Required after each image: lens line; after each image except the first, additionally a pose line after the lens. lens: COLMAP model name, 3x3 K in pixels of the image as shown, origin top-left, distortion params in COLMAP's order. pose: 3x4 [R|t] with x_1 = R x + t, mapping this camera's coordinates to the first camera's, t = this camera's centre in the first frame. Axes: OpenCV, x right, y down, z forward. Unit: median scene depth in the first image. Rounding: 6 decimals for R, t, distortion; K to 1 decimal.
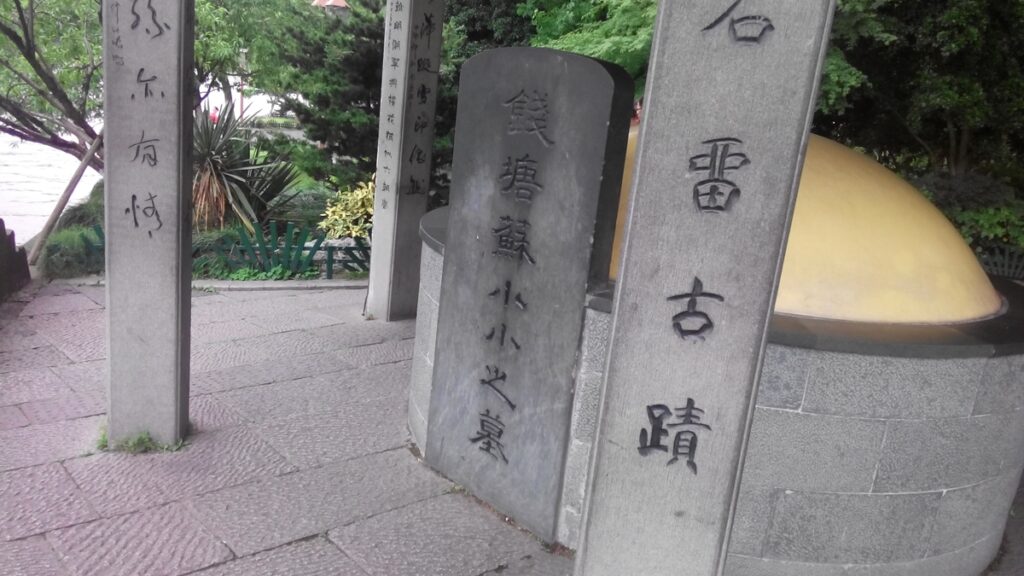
lens RADIAL K [[836.0, 0, 512.0], [0, 836.0, 288.0], [0, 0, 1]] dist [0.098137, -0.149971]
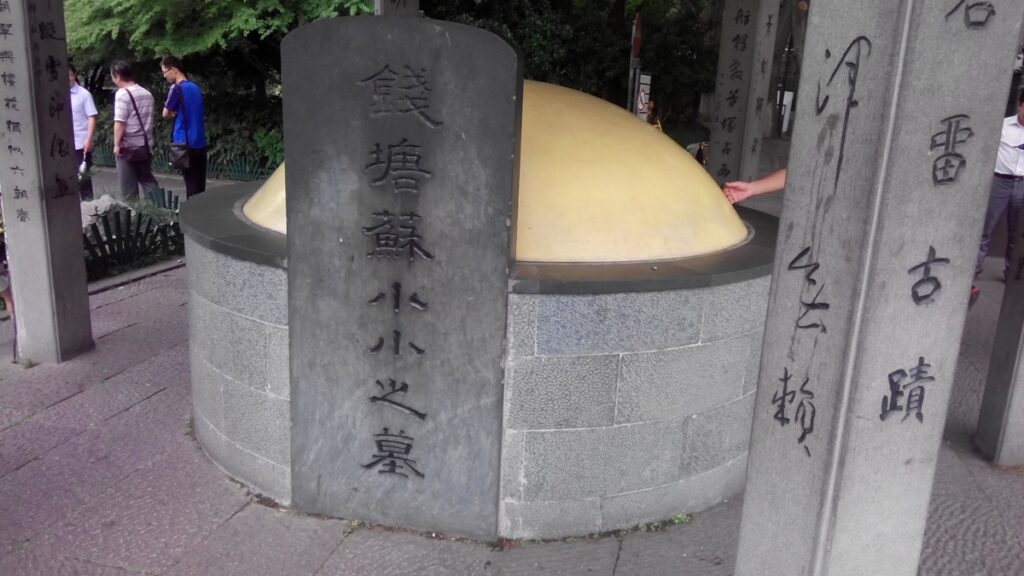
lens RADIAL K [[836.0, 0, 512.0], [0, 836.0, 288.0], [0, 0, 1]] dist [0.098137, -0.149971]
pose [[0.814920, -0.208468, 0.540783, -0.402968], [0.172569, 0.978027, 0.116973, -0.088963], [-0.553285, -0.002002, 0.832989, 0.194545]]
